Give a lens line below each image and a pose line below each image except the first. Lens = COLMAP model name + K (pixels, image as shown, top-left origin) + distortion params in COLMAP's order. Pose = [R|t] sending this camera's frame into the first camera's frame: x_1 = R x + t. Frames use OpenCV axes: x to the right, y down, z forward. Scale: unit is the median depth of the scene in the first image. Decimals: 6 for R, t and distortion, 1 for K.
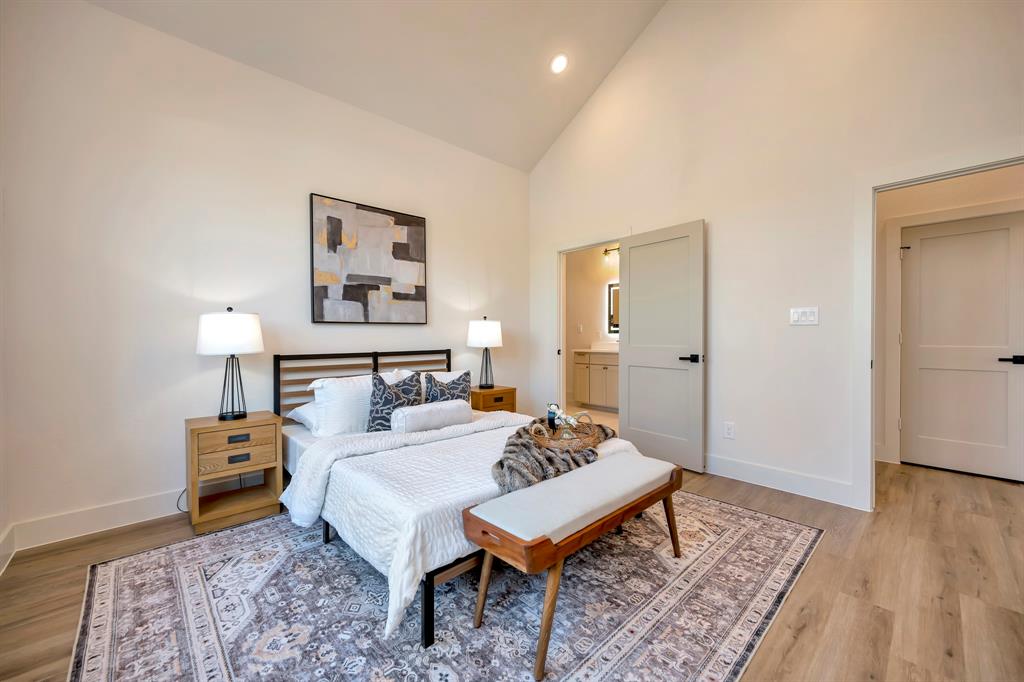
lens RADIAL K [[404.7, 0, 517.8], [0, 404.7, 338.5], [0, 0, 1]] dist [-0.000990, -0.000241]
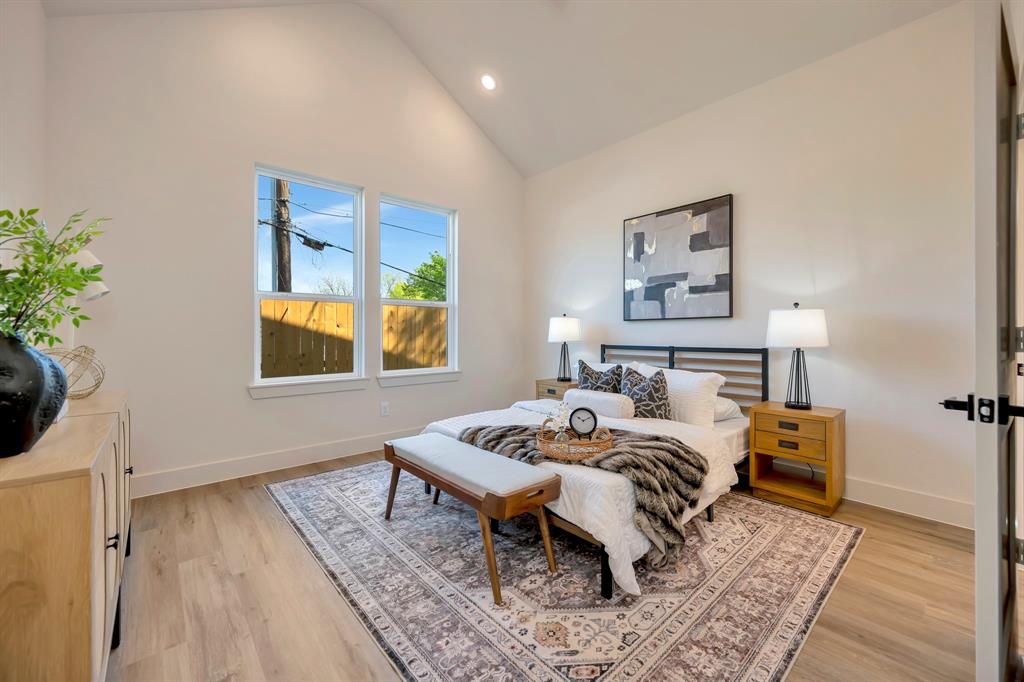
lens RADIAL K [[402.7, 0, 514.4], [0, 402.7, 339.4], [0, 0, 1]] dist [-0.001356, 0.000522]
pose [[-0.029501, 0.025888, -0.999229, 0.719082], [0.000387, 0.999665, 0.025887, -0.012106], [0.999565, 0.000377, -0.029501, 0.632533]]
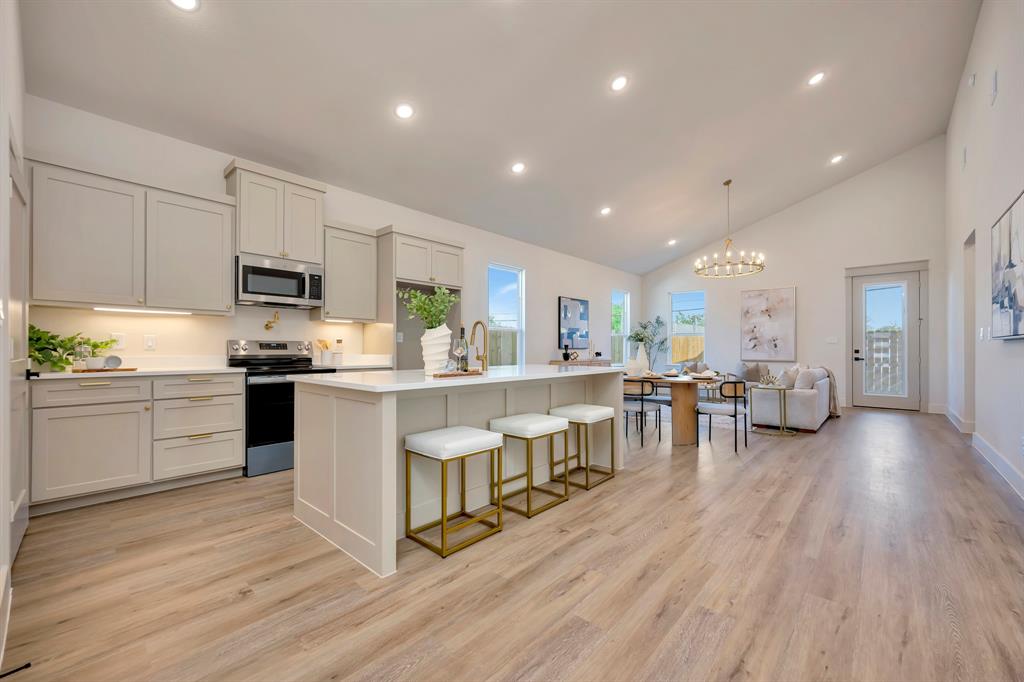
lens RADIAL K [[406.8, 0, 516.1], [0, 406.8, 349.2], [0, 0, 1]] dist [-0.002637, -0.000417]
pose [[0.997146, 0.009442, 0.074906, -0.881929], [-0.009528, 0.999954, 0.000797, -0.031332], [-0.074895, -0.001509, 0.997190, -1.342340]]
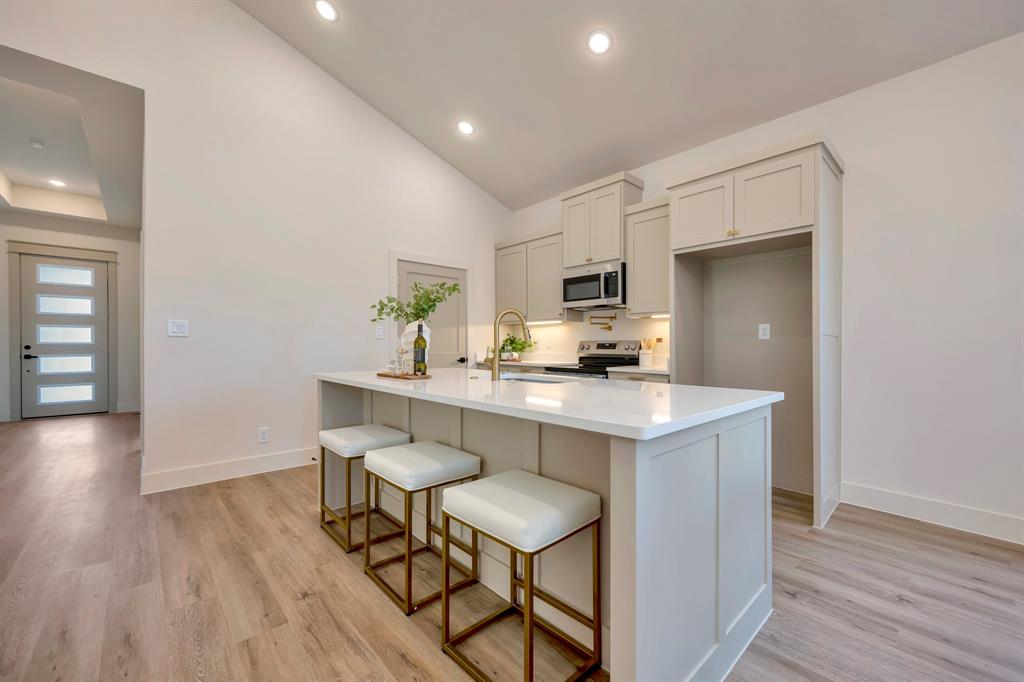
lens RADIAL K [[408.2, 0, 514.8], [0, 408.2, 346.9], [0, 0, 1]] dist [0.003556, -0.000134]
pose [[-0.013400, 0.009944, -0.999861, -0.216678], [-0.003544, 0.999944, 0.009992, -0.041334], [0.999904, 0.003677, -0.013364, -0.355963]]
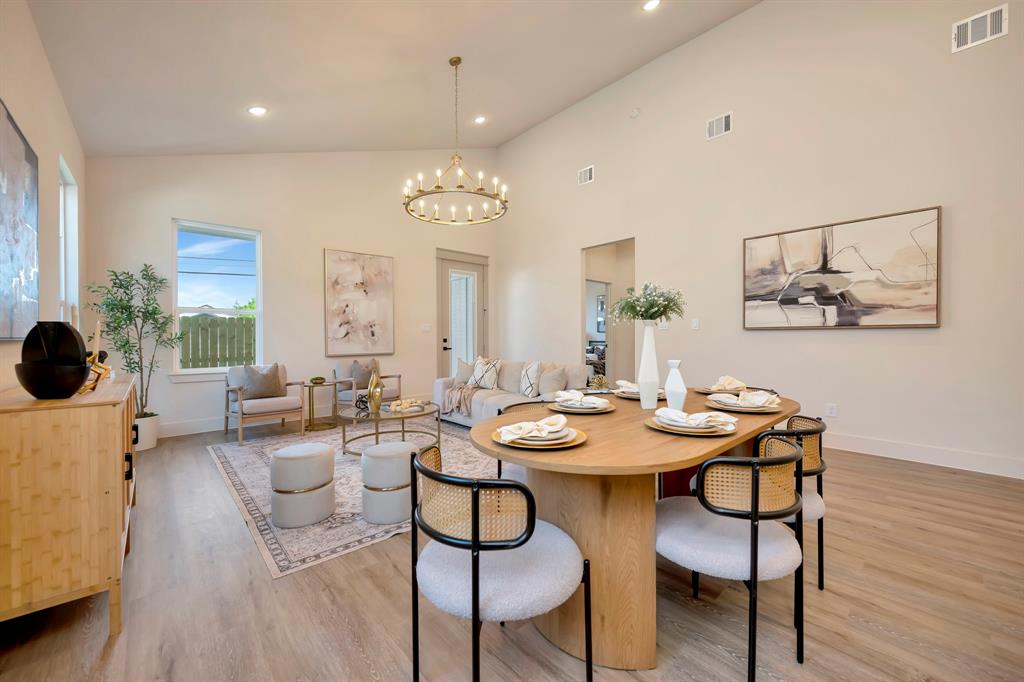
lens RADIAL K [[400.1, 0, 516.1], [0, 400.1, 342.3], [0, 0, 1]] dist [-0.000584, -0.000157]
pose [[0.018412, -0.004772, 0.999819, -0.881387], [0.003935, 0.999981, 0.004700, -0.033540], [-0.999823, 0.003848, 0.018430, 0.333951]]
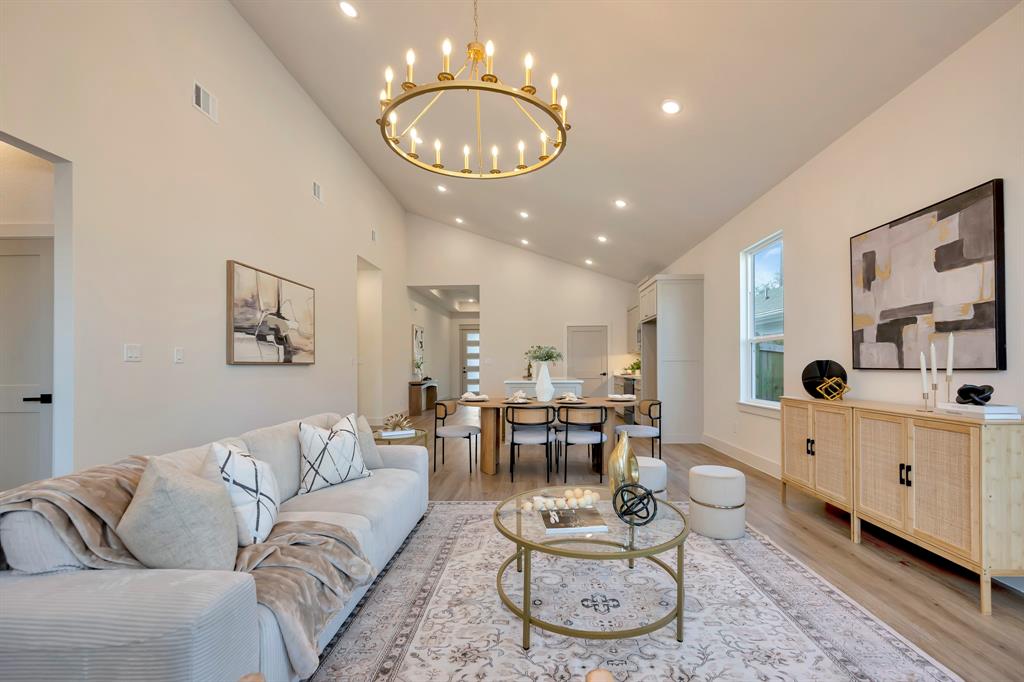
lens RADIAL K [[420.7, 0, 524.6], [0, 420.7, 364.9], [0, 0, 1]] dist [0.004443, 0.000138]
pose [[-0.705689, 0.010931, -0.708437, 0.707910], [0.011852, 0.999923, 0.003622, -0.057450], [0.708422, -0.005840, -0.705764, 1.060746]]
